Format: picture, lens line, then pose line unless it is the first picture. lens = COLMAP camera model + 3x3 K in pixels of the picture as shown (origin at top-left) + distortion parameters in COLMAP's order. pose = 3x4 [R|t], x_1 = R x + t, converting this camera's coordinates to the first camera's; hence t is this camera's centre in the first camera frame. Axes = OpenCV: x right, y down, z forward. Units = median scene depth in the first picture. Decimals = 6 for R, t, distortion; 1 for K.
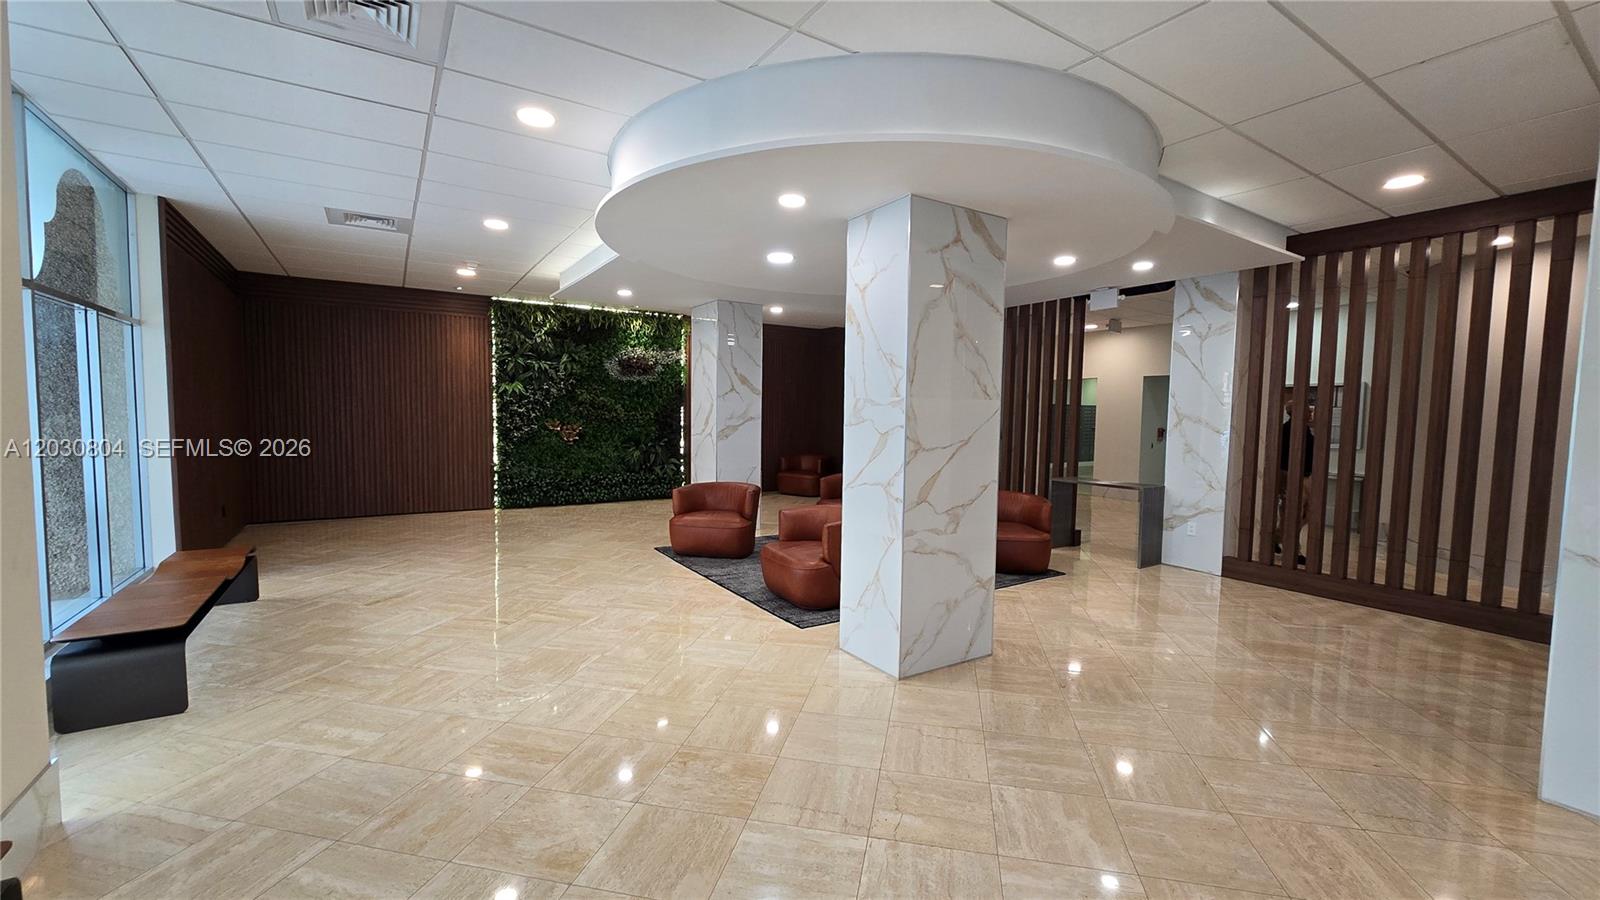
lens RADIAL K [[651.5, 0, 797.9], [0, 651.5, 453.9], [0, 0, 1]] dist [0.000435, 0.000097]
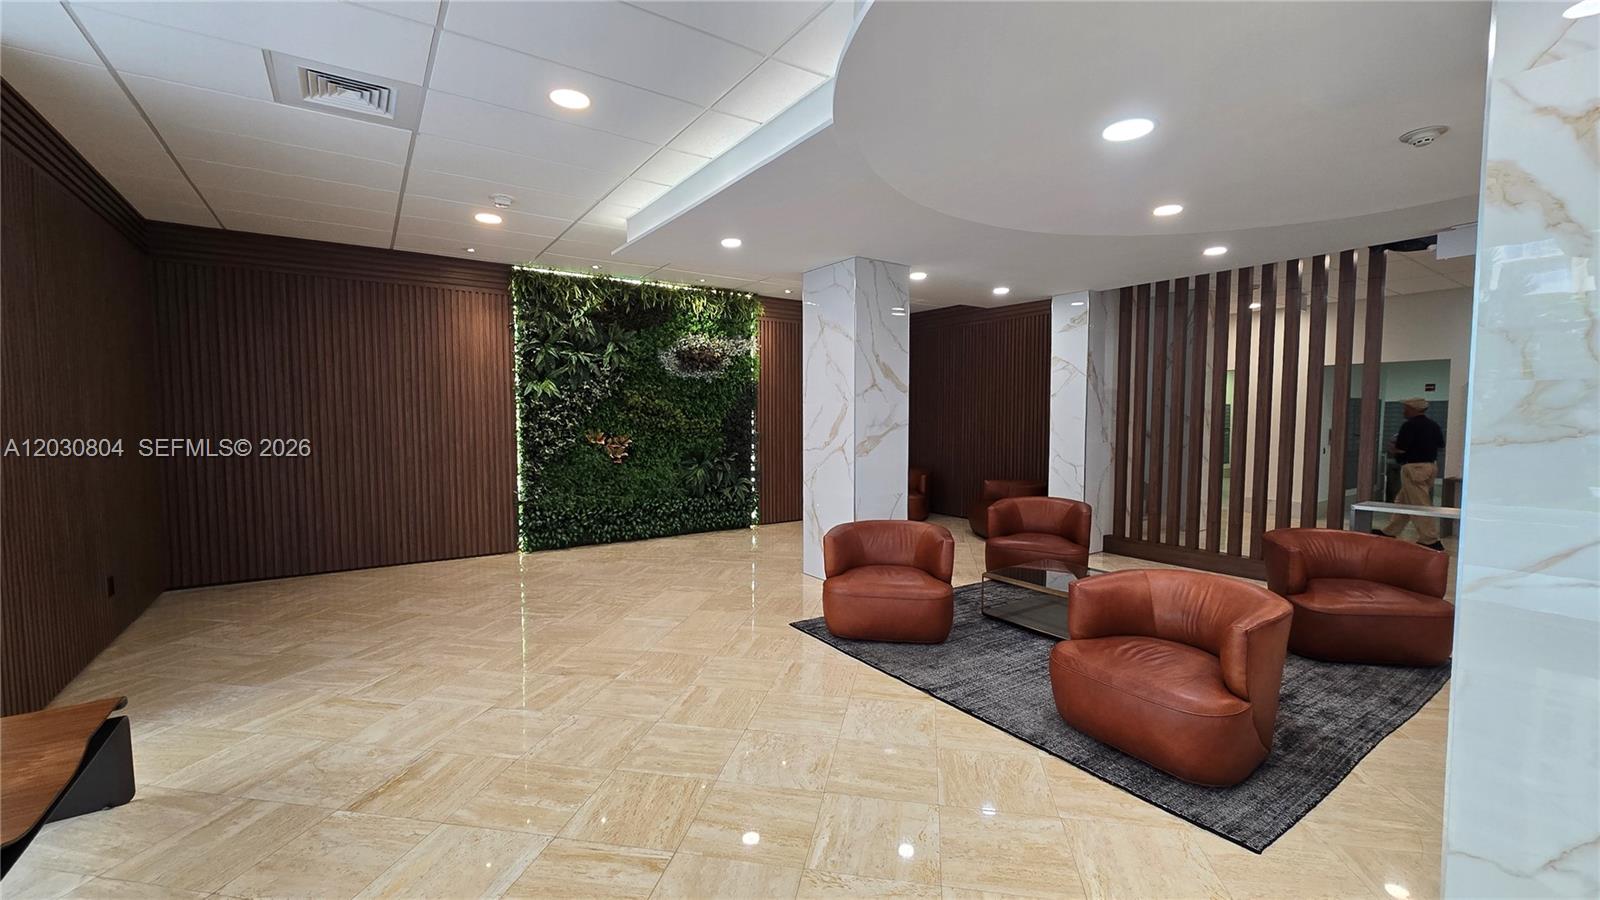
lens RADIAL K [[651.5, 0, 804.2], [0, 651.5, 452.2], [0, 0, 1]] dist [0.000435, 0.000097]
pose [[0.999148, -0.016307, 0.037910, -0.168693], [0.016608, 0.999833, -0.007649, -0.018251], [-0.037779, 0.008272, 0.999252, 0.247948]]
